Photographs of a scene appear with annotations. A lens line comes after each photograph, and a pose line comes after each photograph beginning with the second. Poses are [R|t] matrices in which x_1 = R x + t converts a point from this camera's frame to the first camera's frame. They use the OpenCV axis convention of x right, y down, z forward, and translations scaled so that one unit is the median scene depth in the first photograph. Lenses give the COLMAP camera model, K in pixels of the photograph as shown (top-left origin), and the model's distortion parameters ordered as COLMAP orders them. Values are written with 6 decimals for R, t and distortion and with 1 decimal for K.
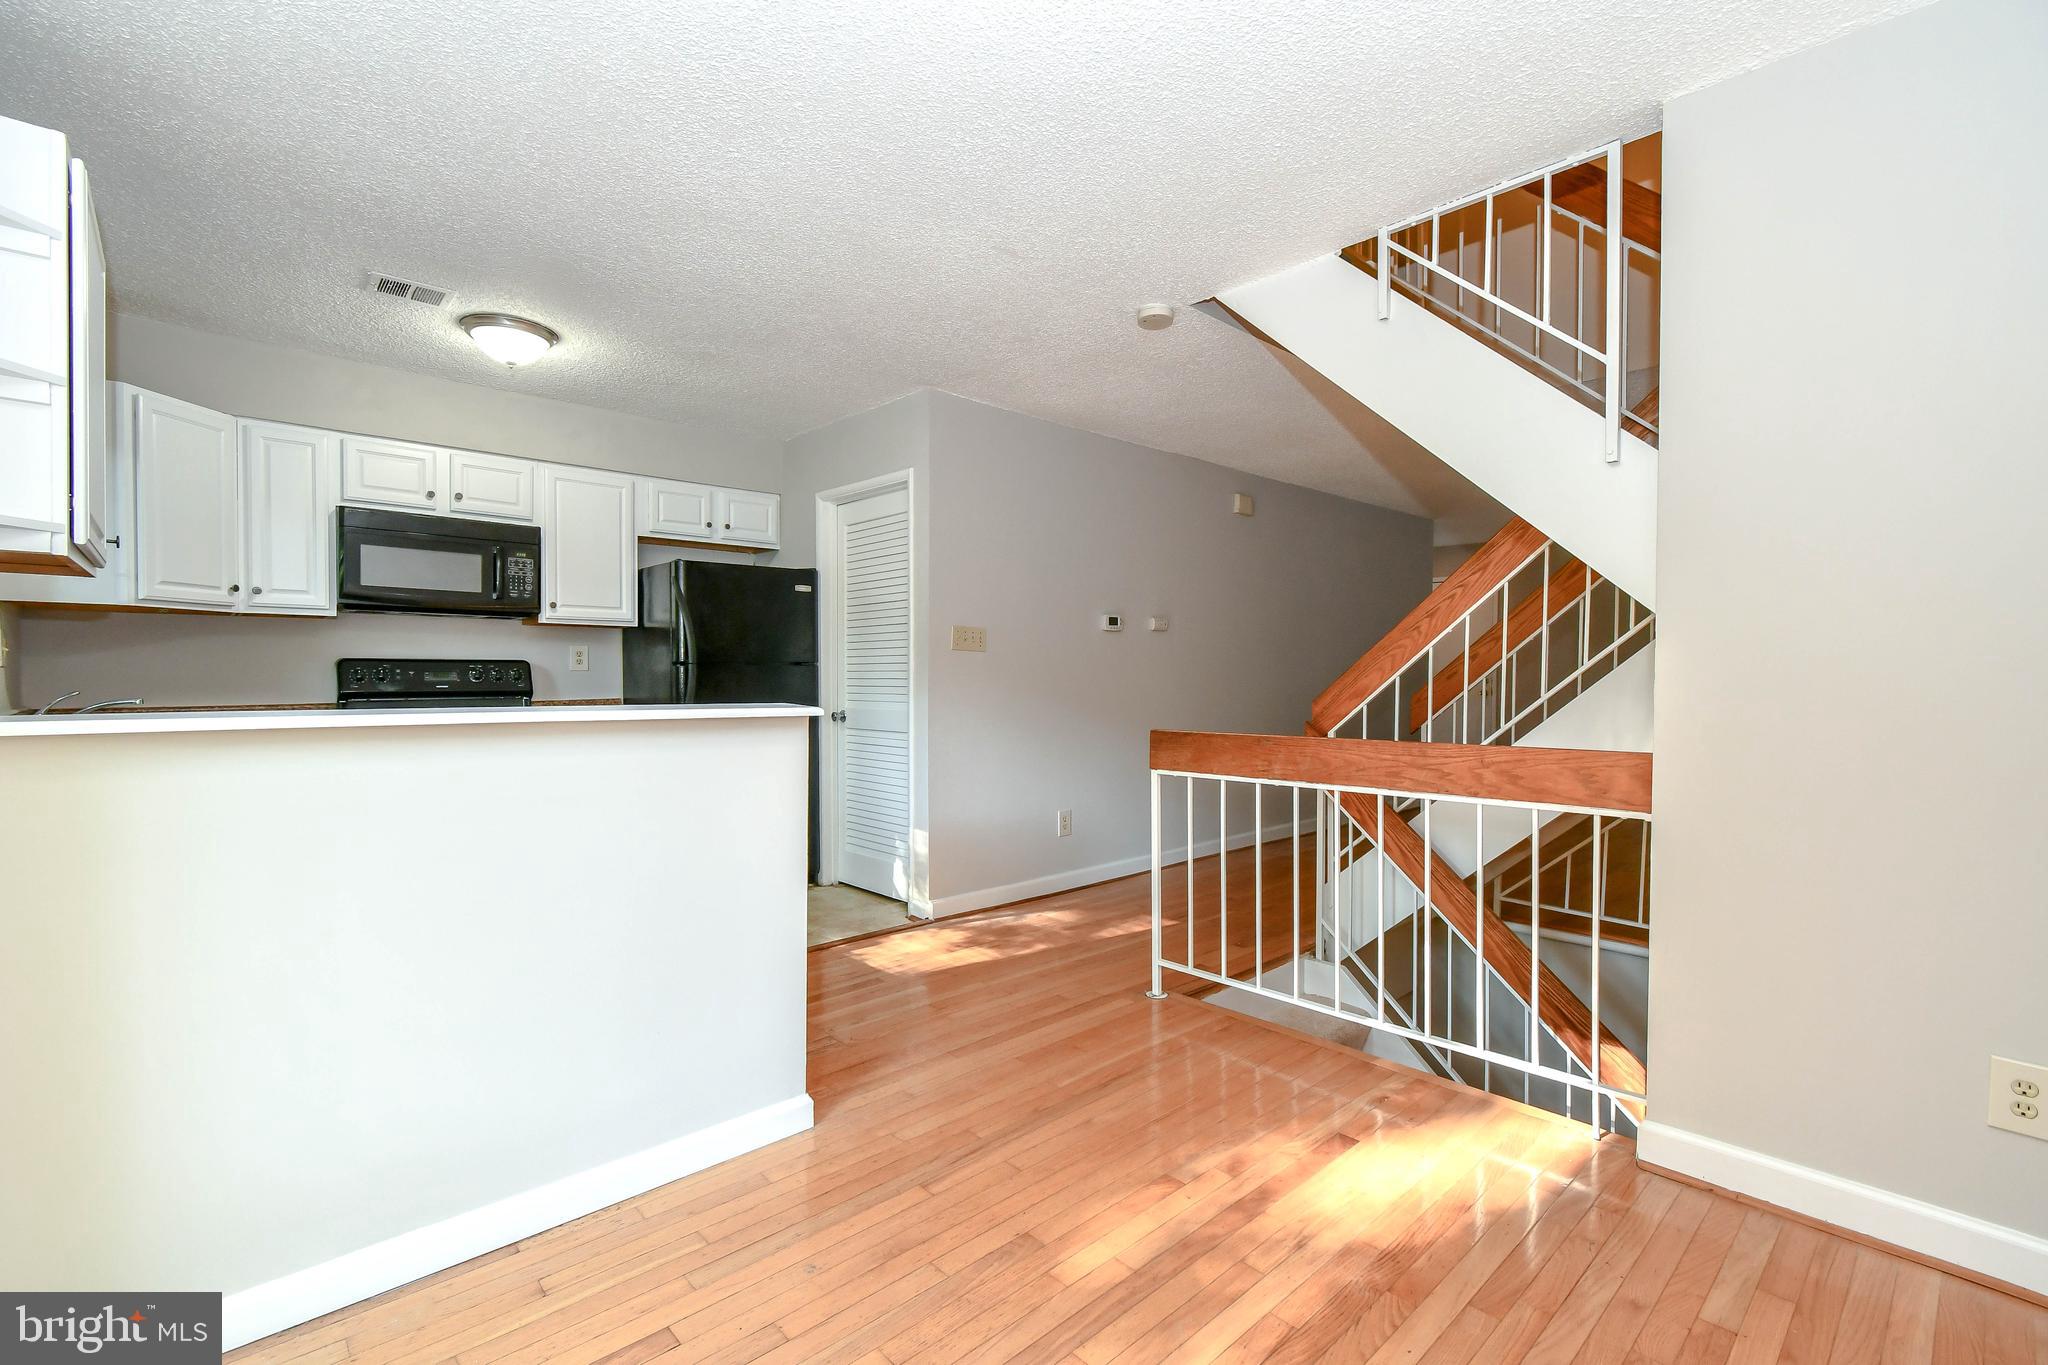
lens RADIAL K [[902.4, 0, 1016.4], [0, 902.4, 687.3], [0, 0, 1]] dist [0.000617, -0.000236]
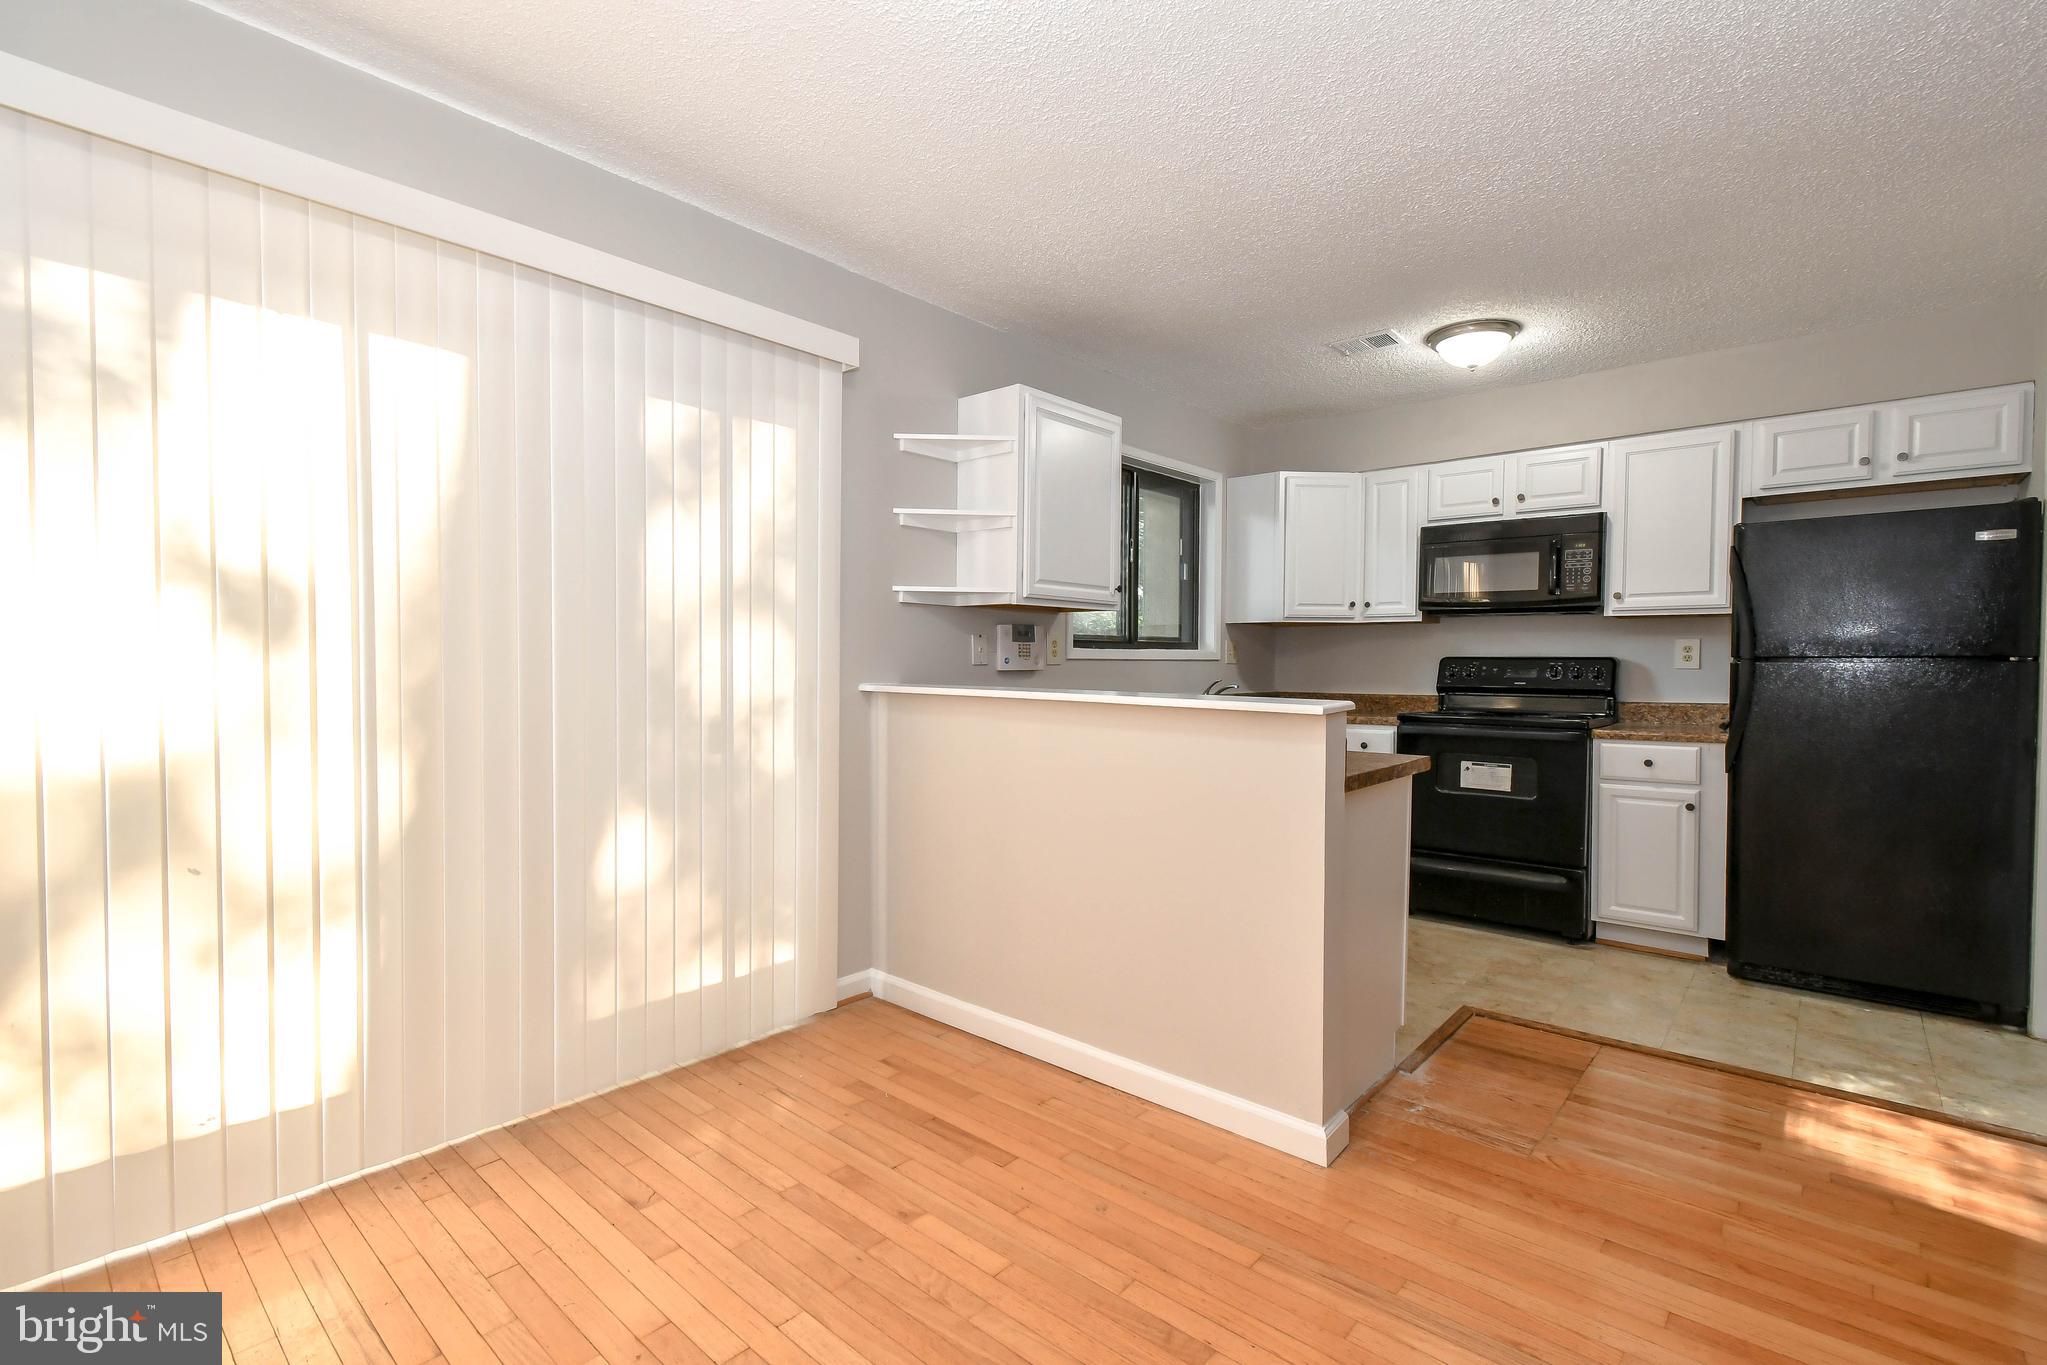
lens RADIAL K [[921.7, 0, 1010.2], [0, 921.7, 685.7], [0, 0, 1]] dist [0.000257, -0.002053]
pose [[0.096753, 0.021290, -0.995081, 0.365817], [-0.024619, 0.999517, 0.018991, -0.003941], [0.995004, 0.022660, 0.097230, 0.325245]]
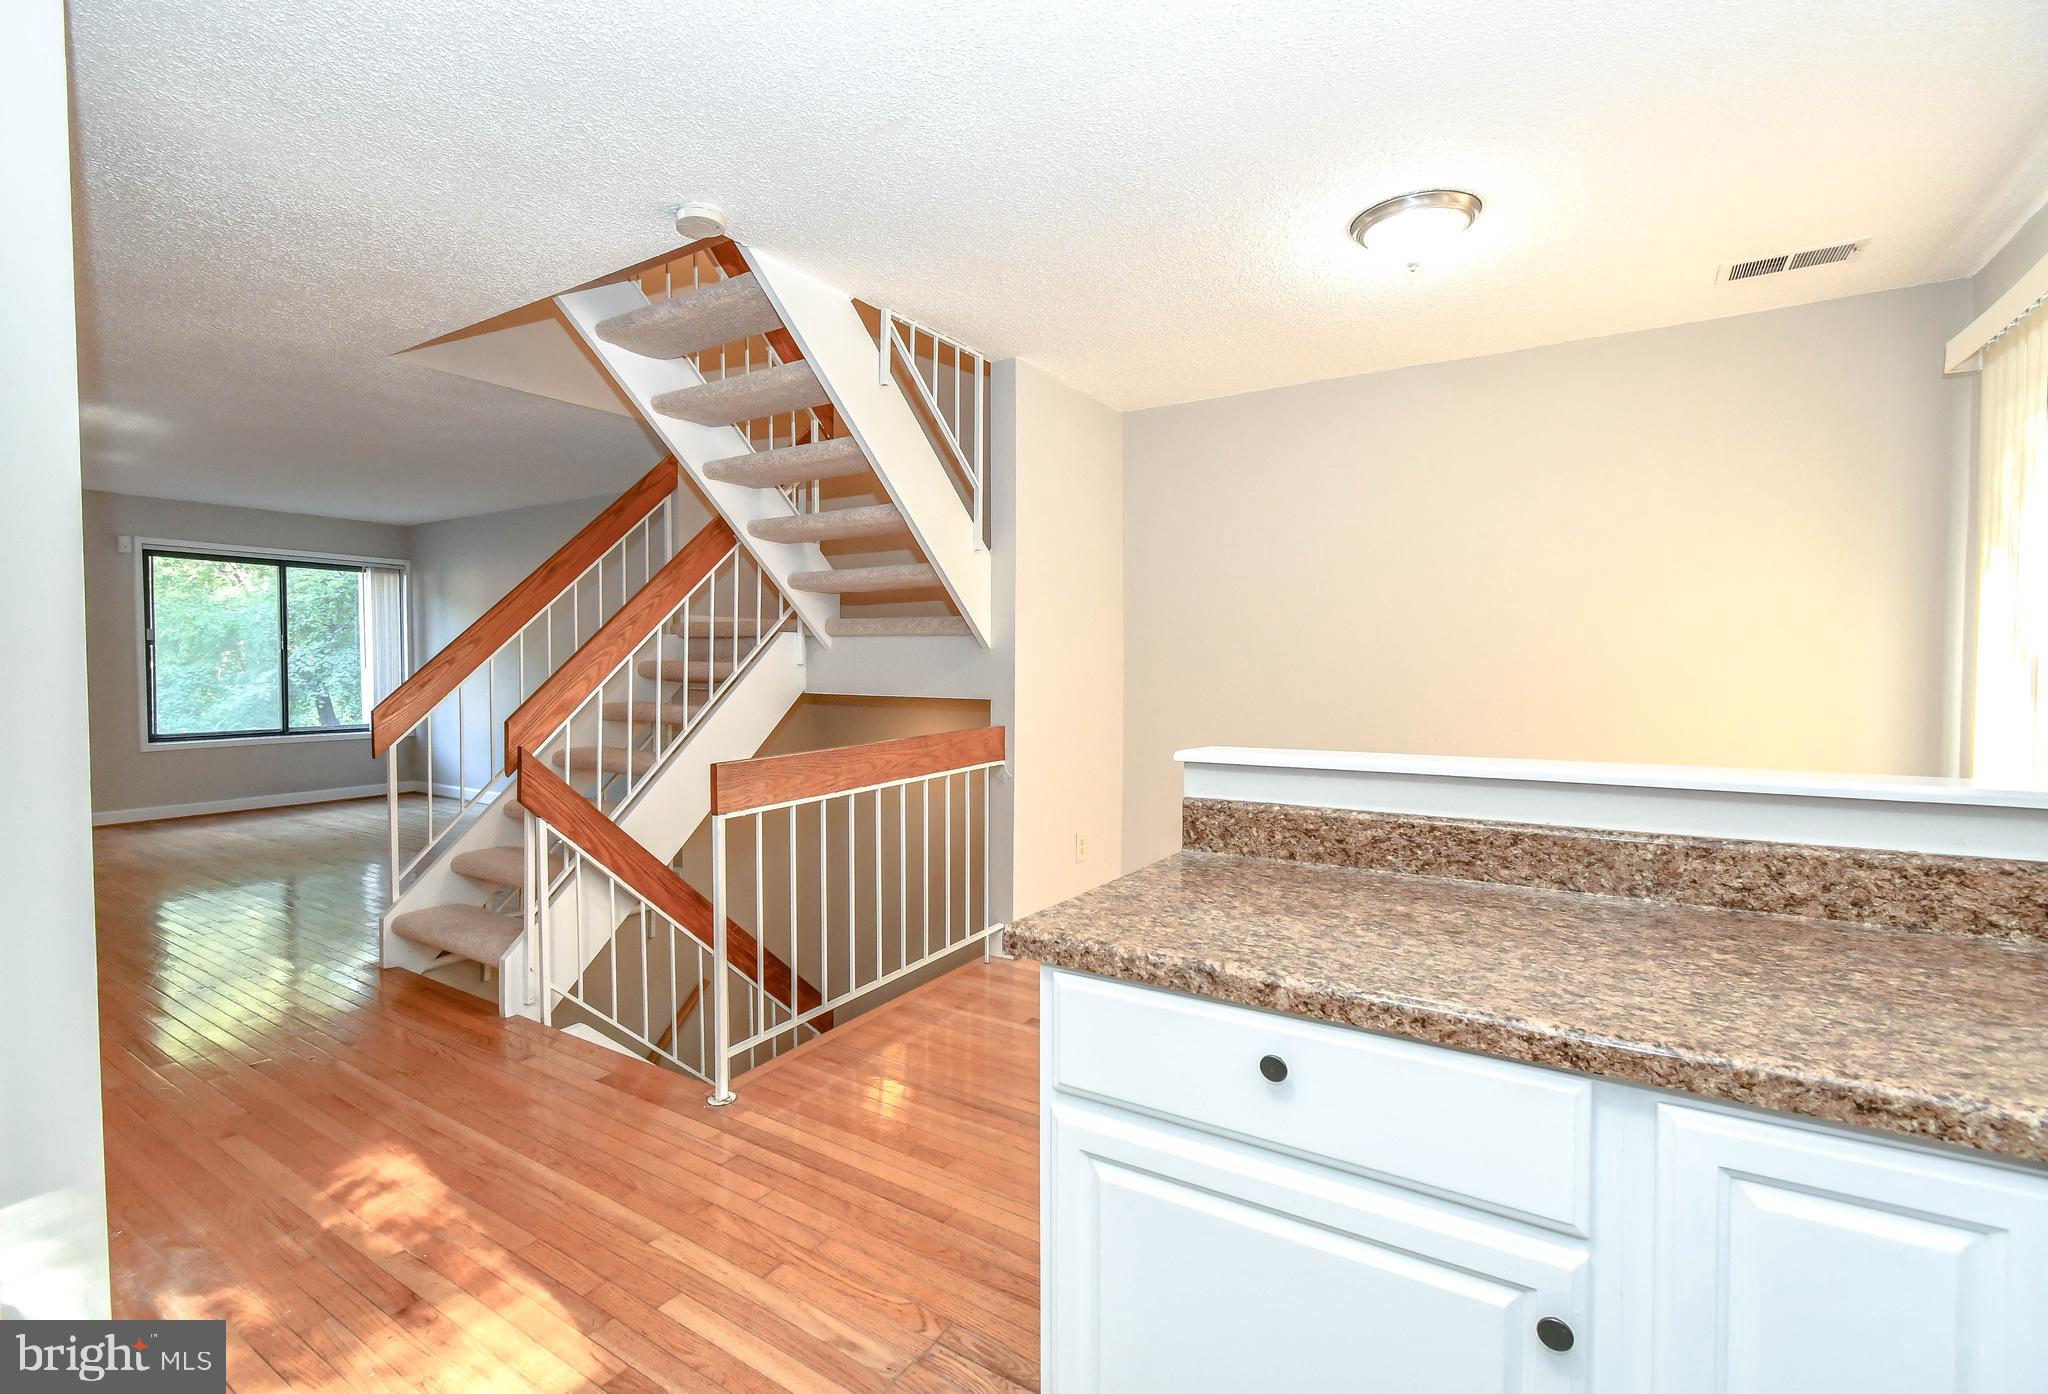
lens RADIAL K [[903.5, 0, 1022.4], [0, 903.5, 717.5], [0, 0, 1]] dist [0.015770, 0.000034]
pose [[-0.273637, -0.063127, 0.959759, -0.525162], [0.014368, 0.997464, 0.069703, -0.034722], [-0.961726, 0.032863, -0.272037, 0.755440]]
